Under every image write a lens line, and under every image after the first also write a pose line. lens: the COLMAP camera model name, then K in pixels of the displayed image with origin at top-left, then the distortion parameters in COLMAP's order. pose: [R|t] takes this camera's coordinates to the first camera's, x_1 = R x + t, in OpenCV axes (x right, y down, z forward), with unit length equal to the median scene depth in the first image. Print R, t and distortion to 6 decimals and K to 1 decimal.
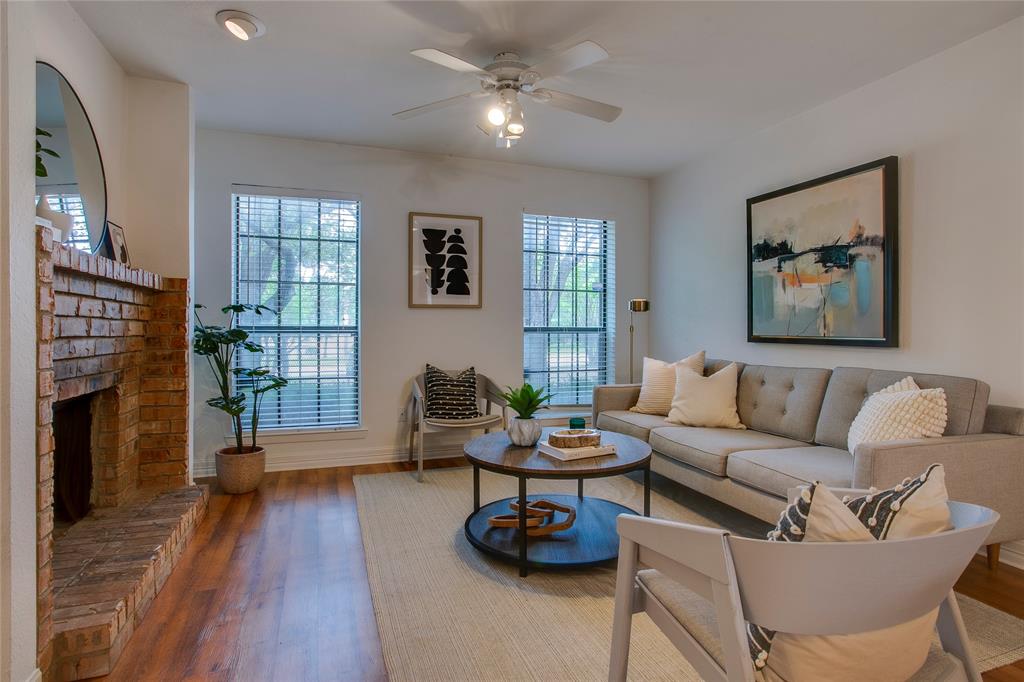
lens RADIAL K [[527.5, 0, 501.7], [0, 527.5, 341.7], [0, 0, 1]] dist [-0.054445, 0.044320]
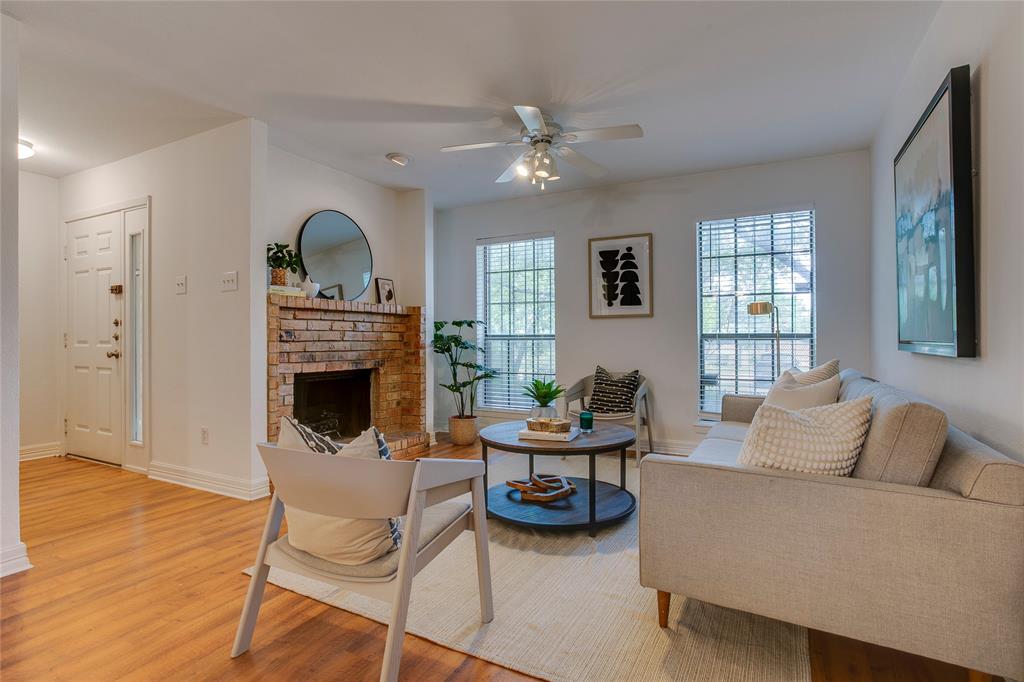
lens RADIAL K [[510.1, 0, 512.0], [0, 510.1, 341.0], [0, 0, 1]] dist [-0.002304, -0.000257]
pose [[0.673724, 0.000868, -0.738983, 0.590511], [-0.013931, 0.999837, -0.011527, 0.002740], [0.738852, 0.018061, 0.673626, 0.088965]]
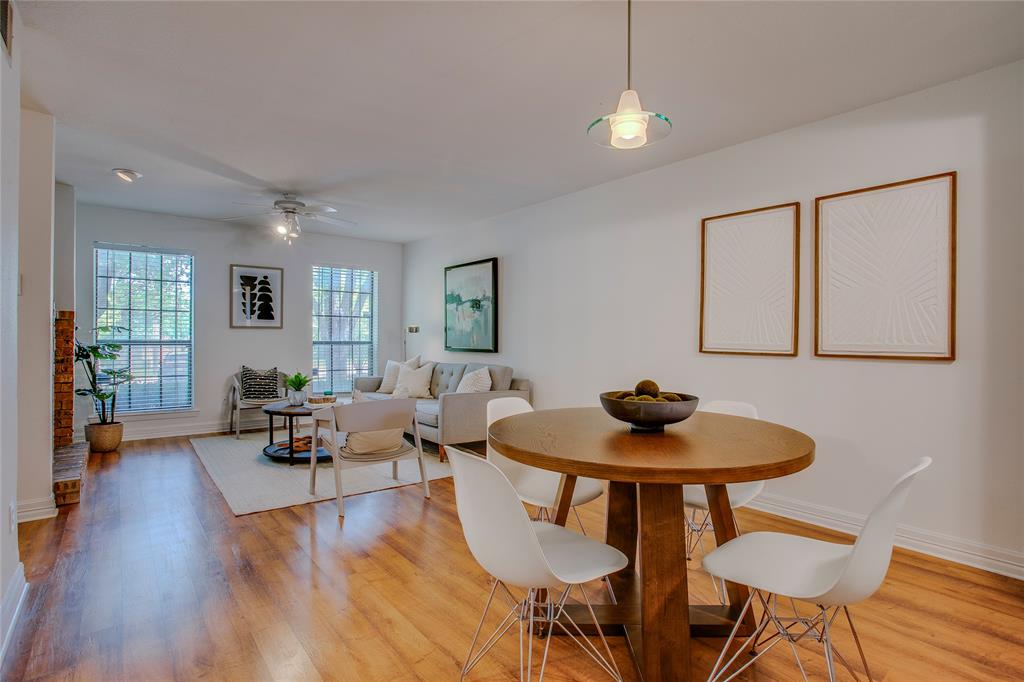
lens RADIAL K [[527.5, 0, 501.7], [0, 527.5, 341.7], [0, 0, 1]] dist [-0.054445, 0.044320]
pose [[0.952373, 0.001089, 0.304933, 0.110965], [0.004434, 0.999838, -0.017419, 0.002888], [-0.304902, 0.017942, 0.952215, -0.665560]]
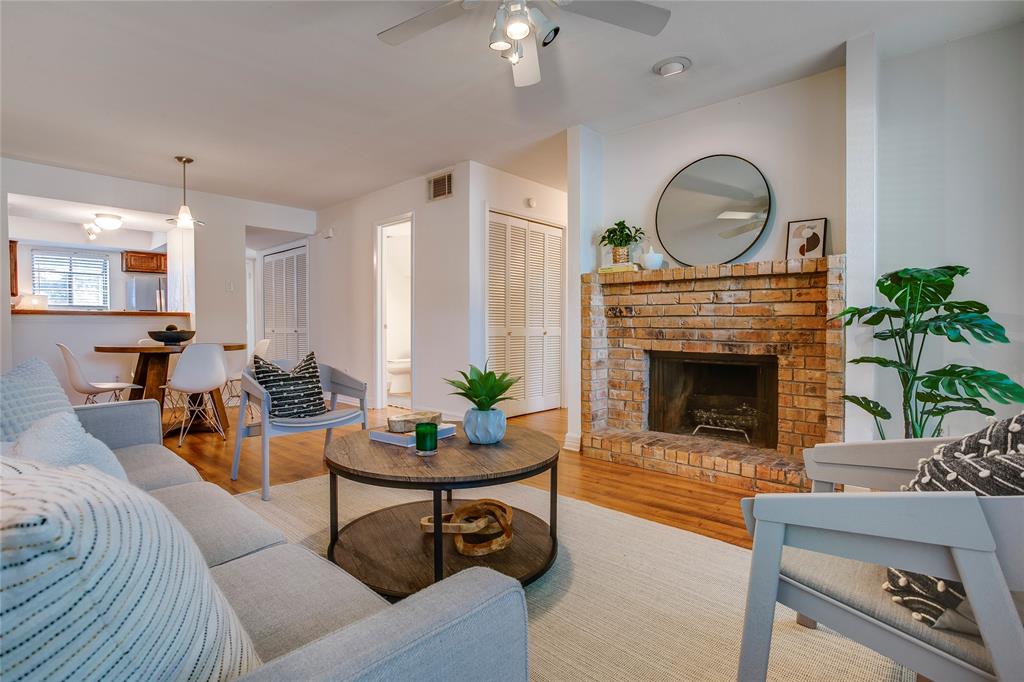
lens RADIAL K [[510.1, 0, 512.0], [0, 510.1, 341.0], [0, 0, 1]] dist [-0.002304, -0.000257]
pose [[-0.872497, 0.019305, -0.488237, 0.267032], [-0.010619, 0.998234, 0.058447, -0.009912], [0.488504, 0.056180, -0.870751, 1.146853]]
